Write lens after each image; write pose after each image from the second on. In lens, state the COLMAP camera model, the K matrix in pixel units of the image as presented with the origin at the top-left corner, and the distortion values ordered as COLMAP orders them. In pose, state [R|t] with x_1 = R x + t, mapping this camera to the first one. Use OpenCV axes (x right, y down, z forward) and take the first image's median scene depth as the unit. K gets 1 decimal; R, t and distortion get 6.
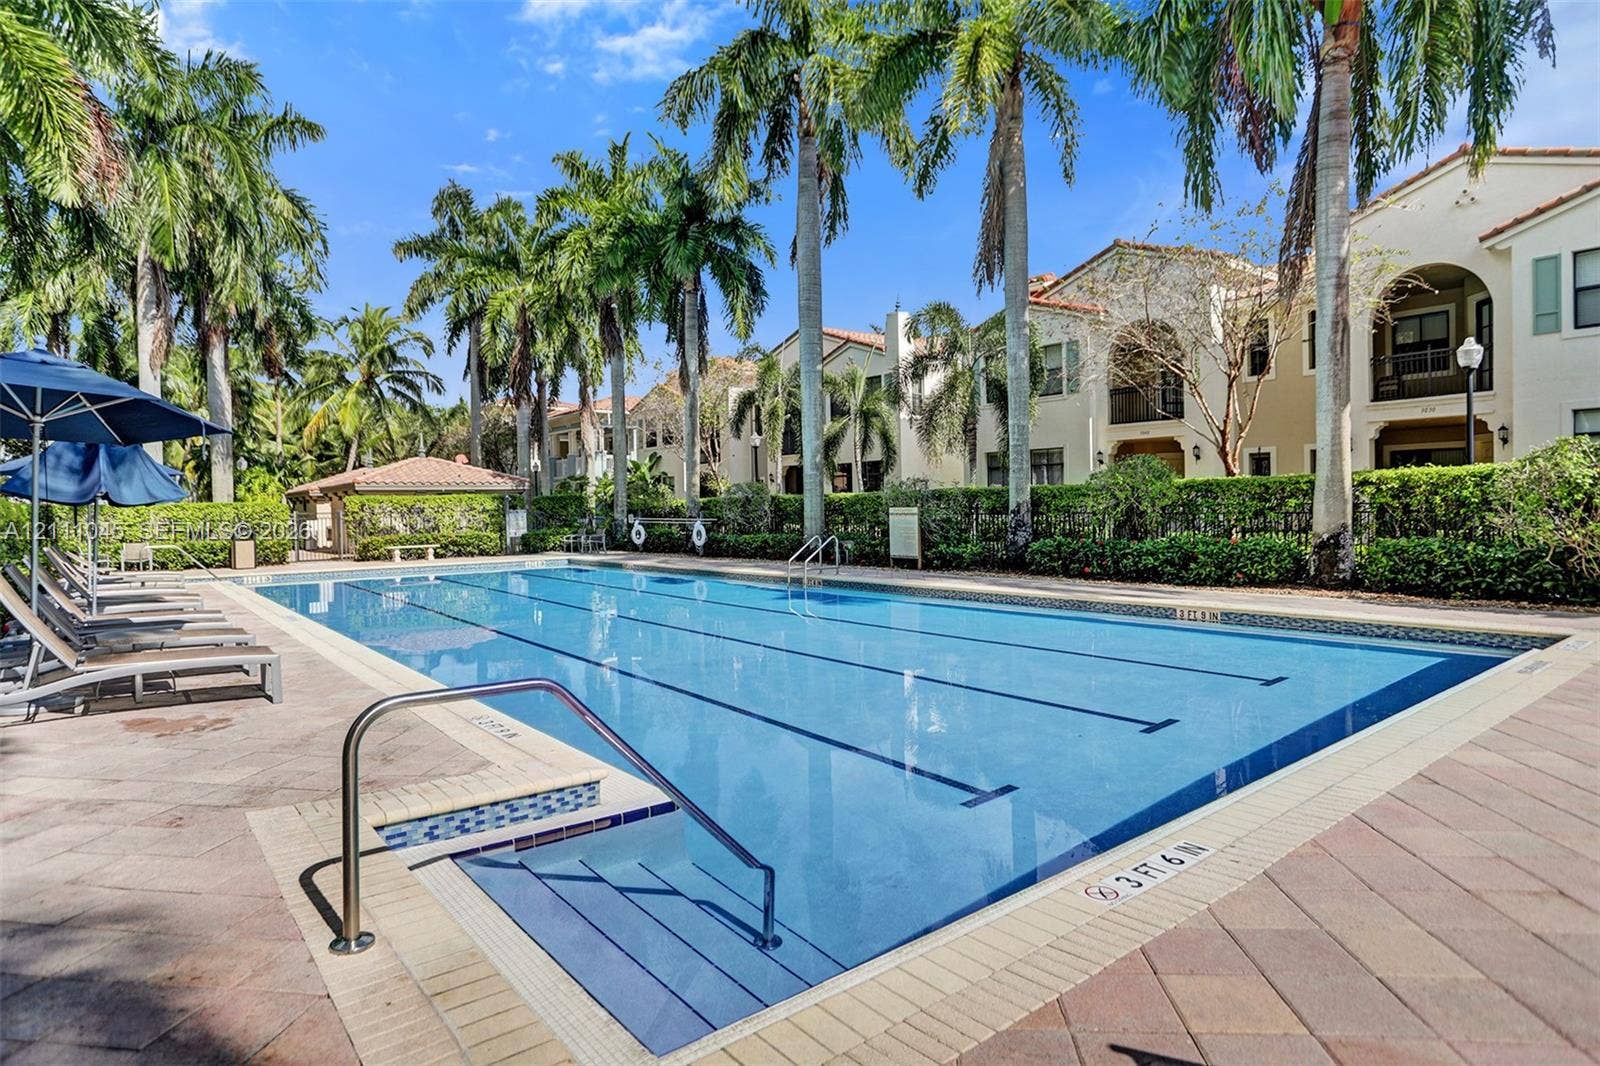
lens RADIAL K [[877.8, 0, 794.8], [0, 877.8, 522.1], [0, 0, 1]] dist [0.008334, 0.000543]
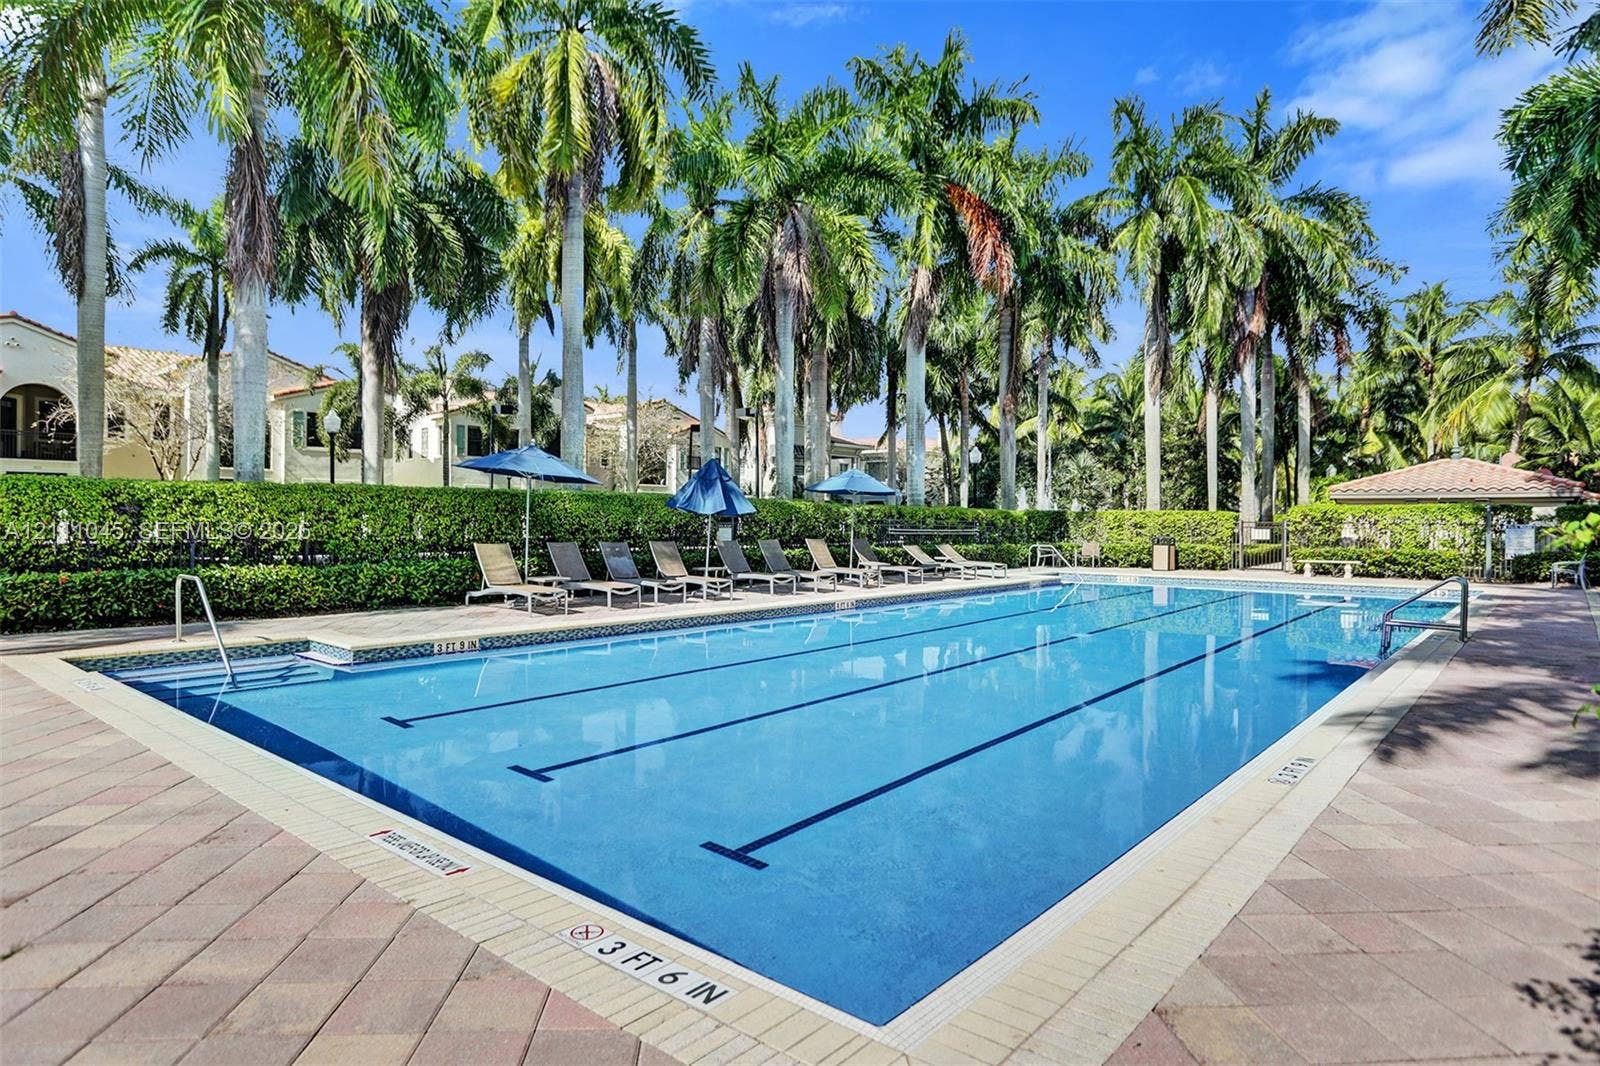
lens RADIAL K [[877.8, 0, 794.9], [0, 877.8, 529.3], [0, 0, 1]] dist [0.008334, 0.000543]
pose [[0.184960, 0.024029, -0.982452, 0.337753], [-0.025507, 0.999482, 0.019644, -0.008823], [0.982415, 0.021426, 0.185477, 0.266461]]
